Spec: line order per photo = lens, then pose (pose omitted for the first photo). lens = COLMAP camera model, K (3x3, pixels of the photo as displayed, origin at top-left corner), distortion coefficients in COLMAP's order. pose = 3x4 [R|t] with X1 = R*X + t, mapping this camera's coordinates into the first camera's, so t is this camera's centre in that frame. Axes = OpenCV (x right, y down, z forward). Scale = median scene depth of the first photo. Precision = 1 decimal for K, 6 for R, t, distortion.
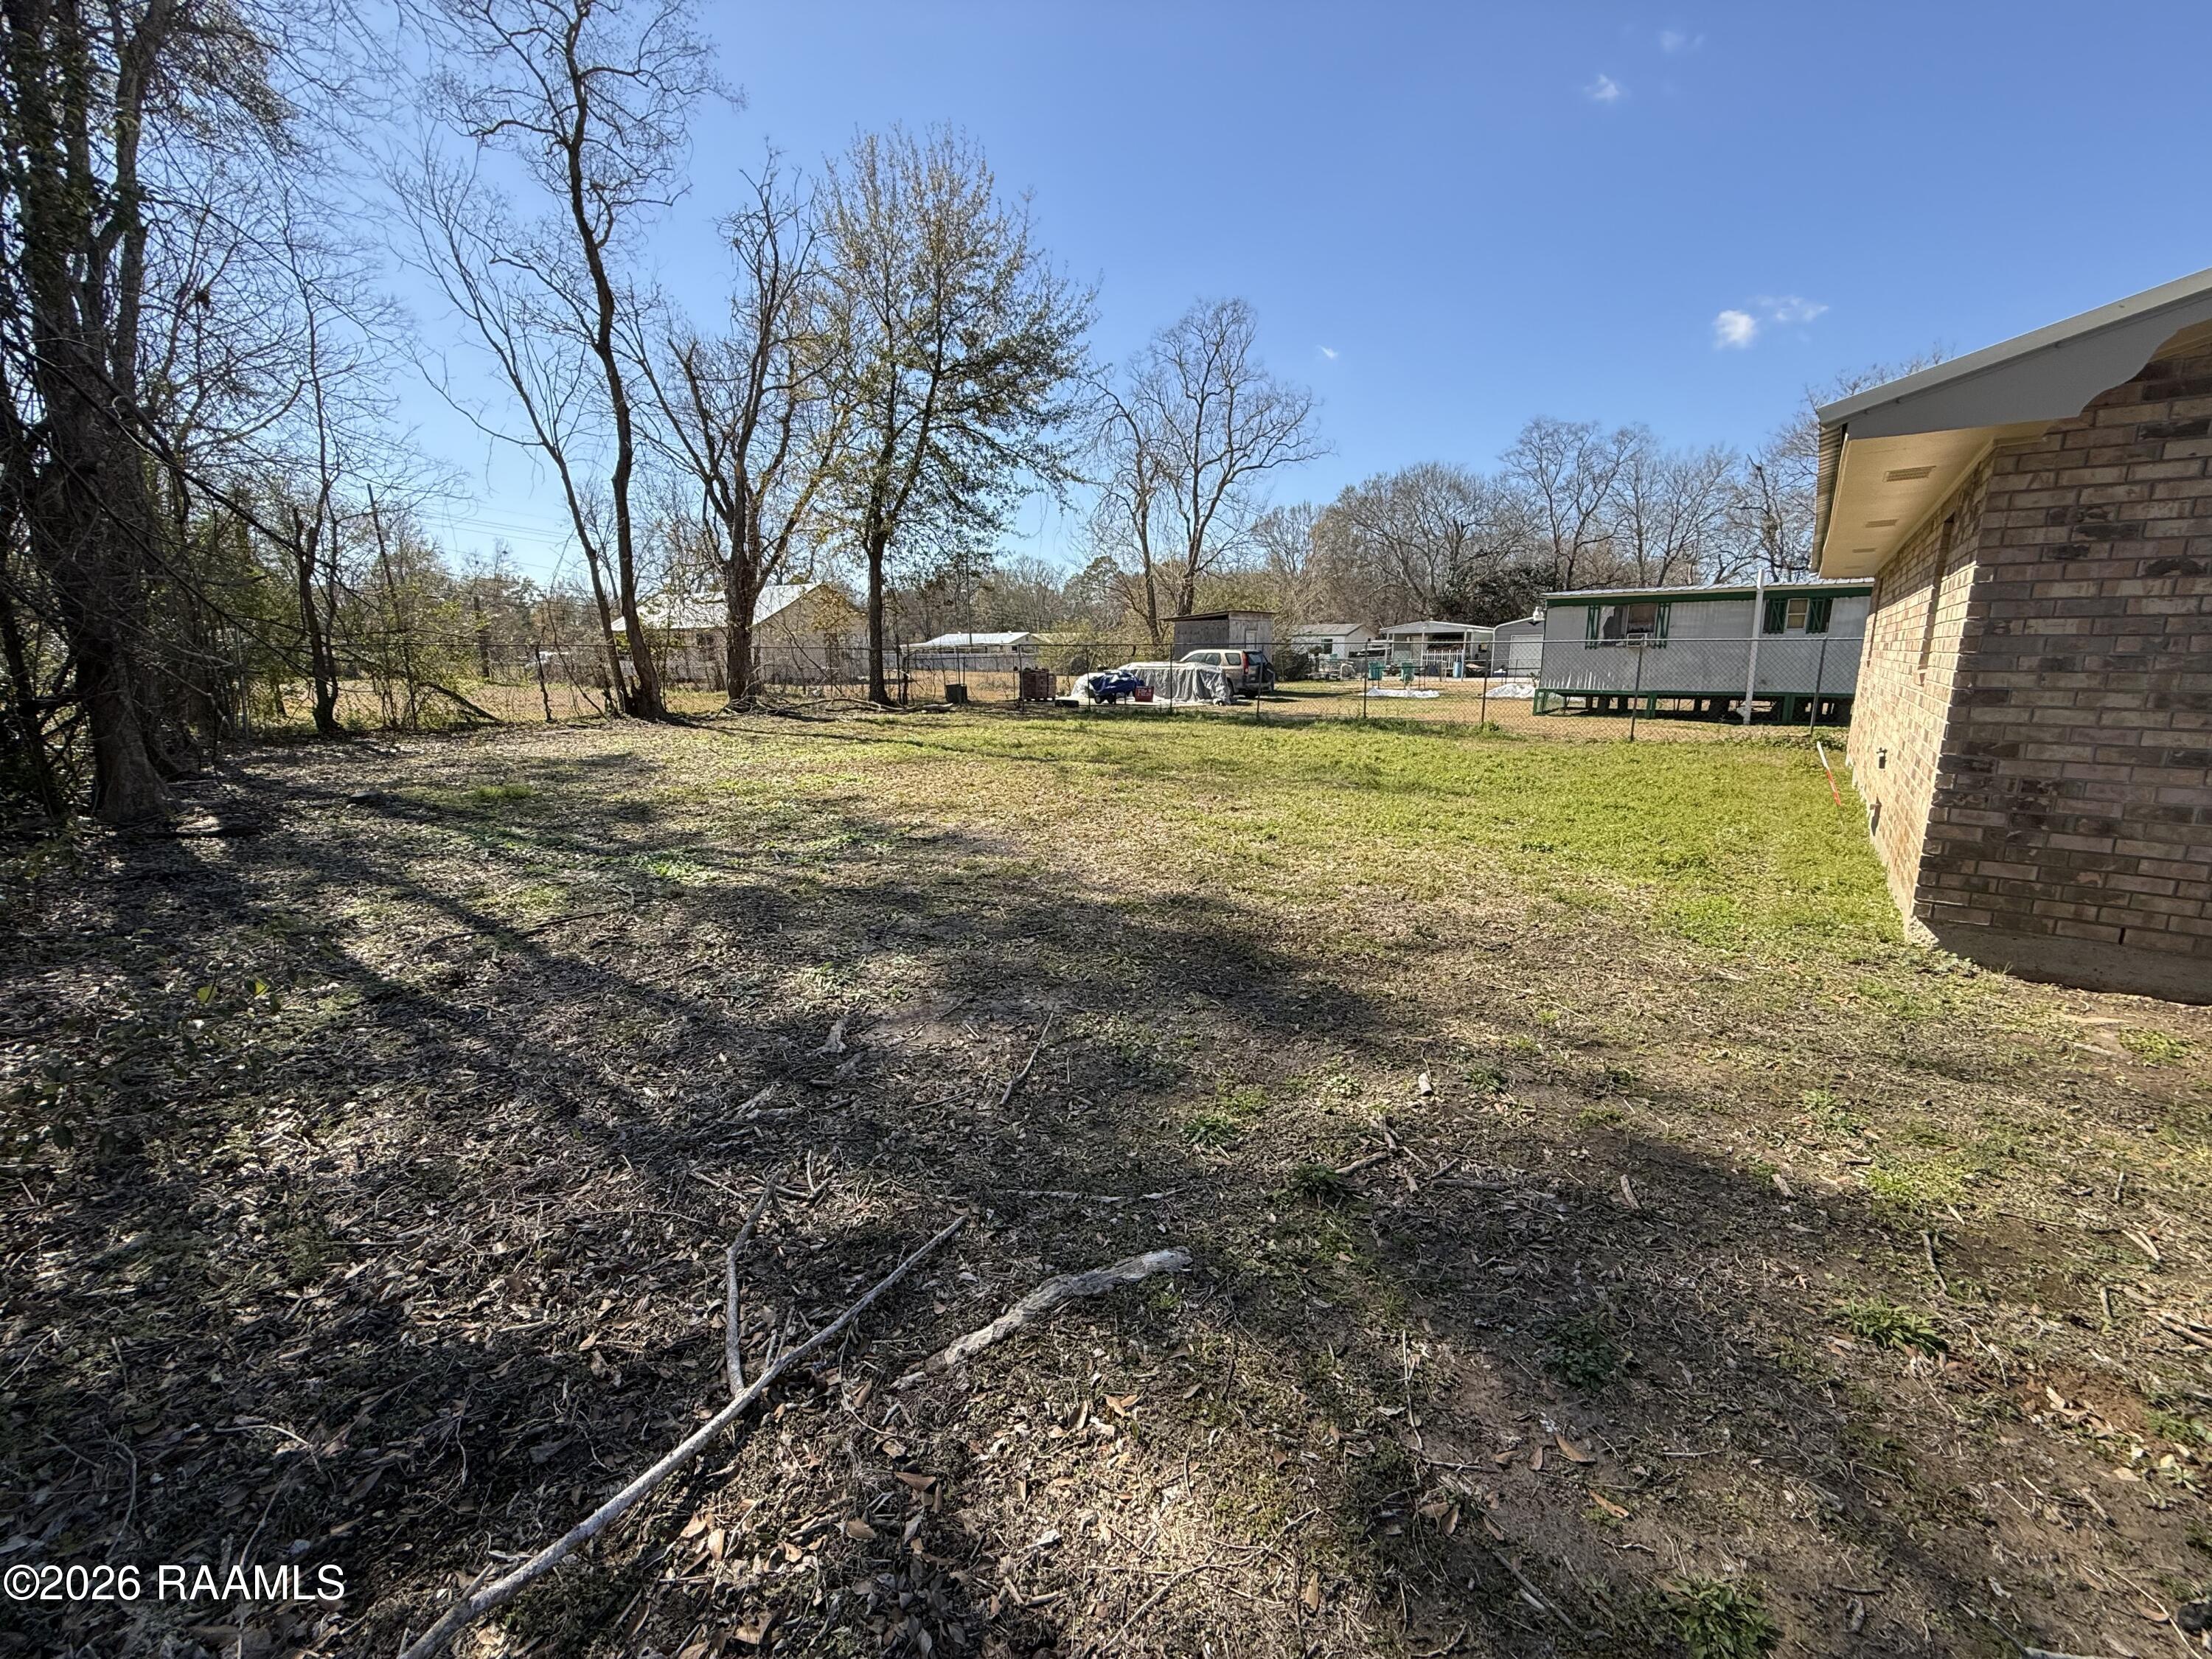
lens RADIAL K [[913.0, 0, 1106.0], [0, 913.0, 829.5], [0, 0, 1]] dist [0.014247, -0.005767]
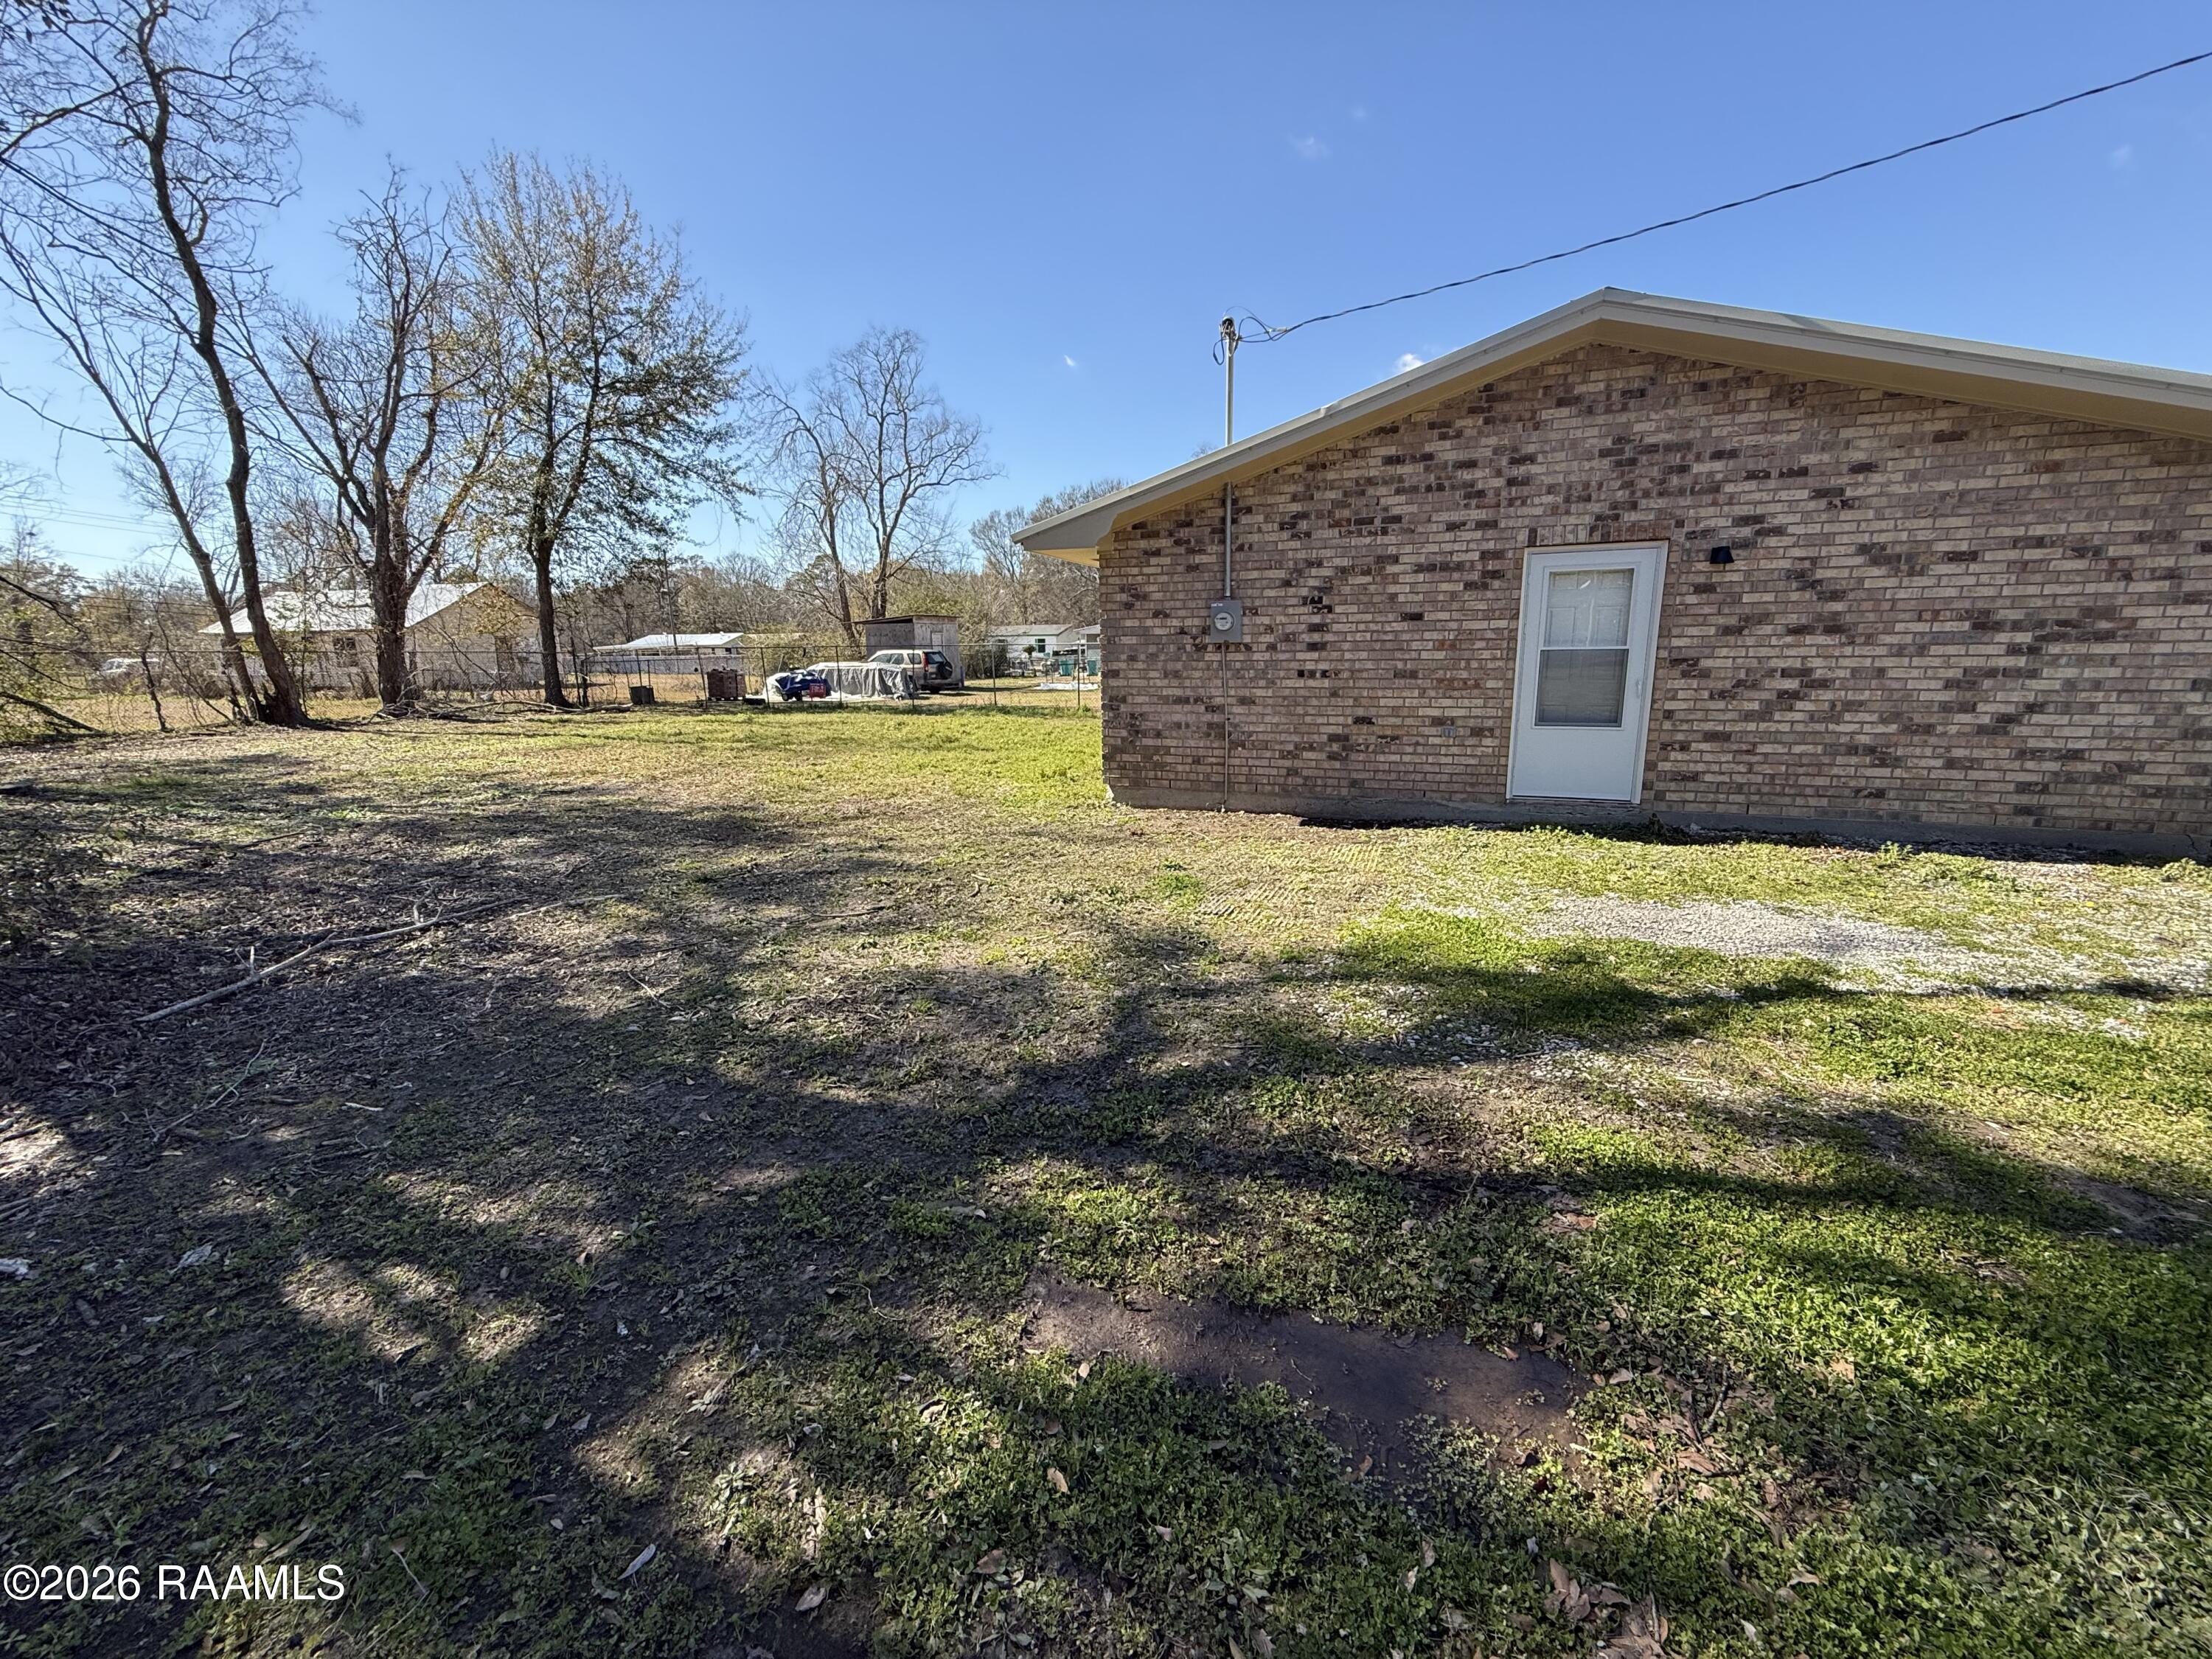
lens RADIAL K [[891.0, 0, 1106.0], [0, 891.0, 829.5], [0, 0, 1]] dist [0.000818, 0.000322]
pose [[0.957237, -0.064116, 0.282110, 0.050884], [0.062682, 0.997934, 0.014114, 0.025209], [-0.282433, 0.004173, 0.959278, -0.131255]]
